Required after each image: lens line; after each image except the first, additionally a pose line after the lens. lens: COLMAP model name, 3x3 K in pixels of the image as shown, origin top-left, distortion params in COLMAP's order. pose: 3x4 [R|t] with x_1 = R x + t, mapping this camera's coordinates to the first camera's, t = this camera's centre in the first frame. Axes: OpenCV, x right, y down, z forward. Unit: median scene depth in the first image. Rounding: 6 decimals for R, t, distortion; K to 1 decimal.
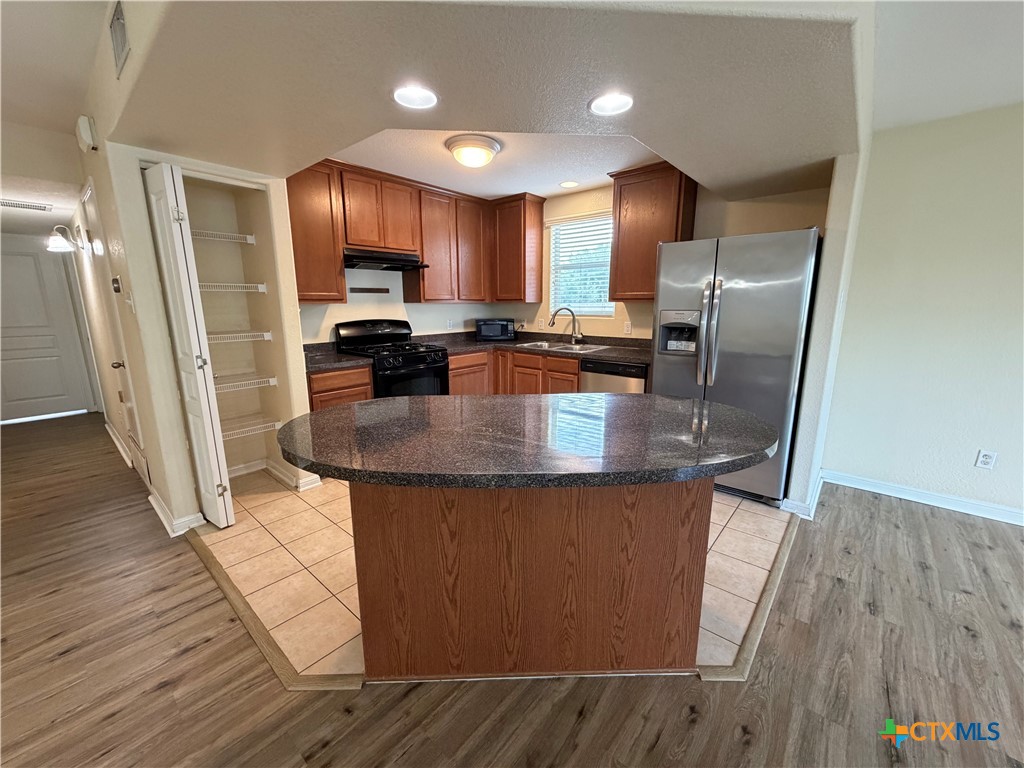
lens RADIAL K [[408.3, 0, 508.1], [0, 408.3, 384.4], [0, 0, 1]] dist [-0.003552, 0.000380]
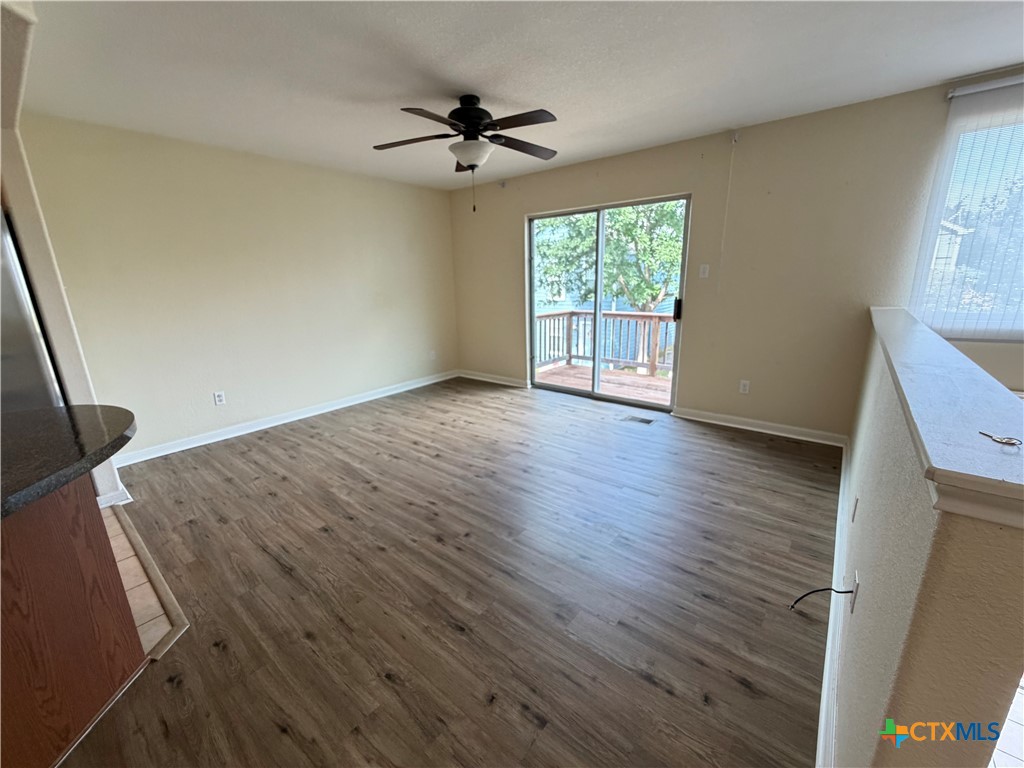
lens RADIAL K [[408.3, 0, 509.3], [0, 408.3, 382.3], [0, 0, 1]] dist [-0.003552, 0.000380]
pose [[-0.032048, -0.246609, 0.968585, -0.206894], [0.222293, 0.943052, 0.247463, 0.006307], [-0.974453, 0.223241, 0.024597, -0.022458]]
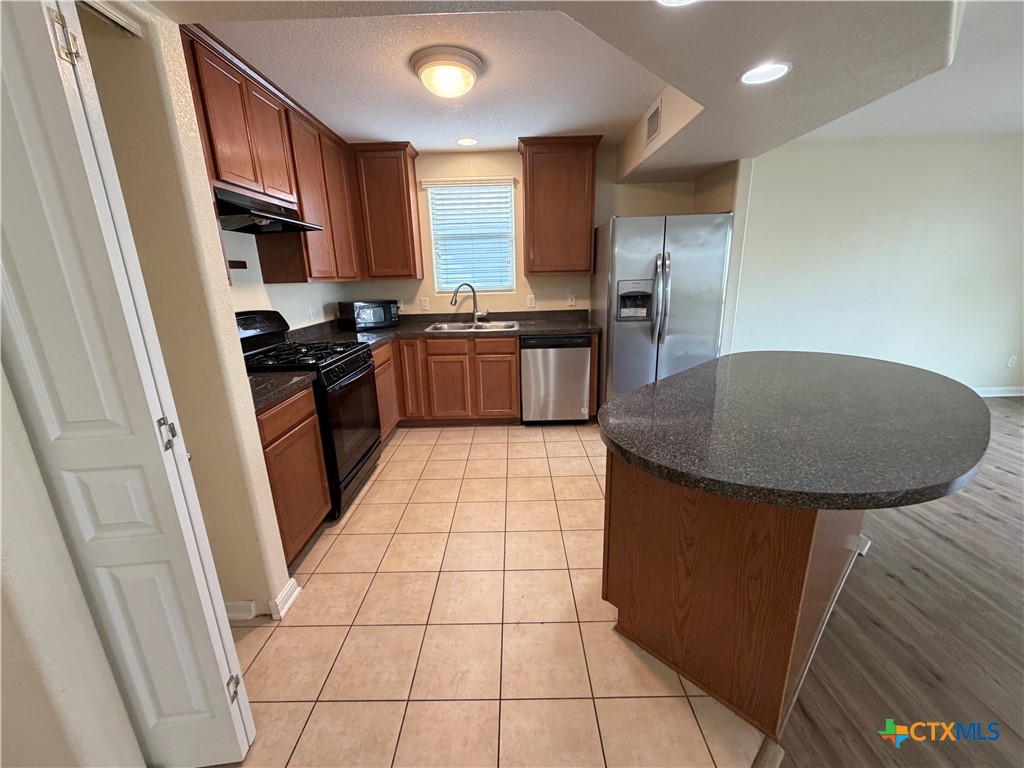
lens RADIAL K [[408.3, 0, 508.3], [0, 408.3, 385.6], [0, 0, 1]] dist [-0.003552, 0.000380]
pose [[0.757974, -0.188930, 0.624325, -0.626868], [0.154685, 0.981895, 0.109337, -0.079250], [-0.633679, 0.013699, 0.773475, 0.389927]]
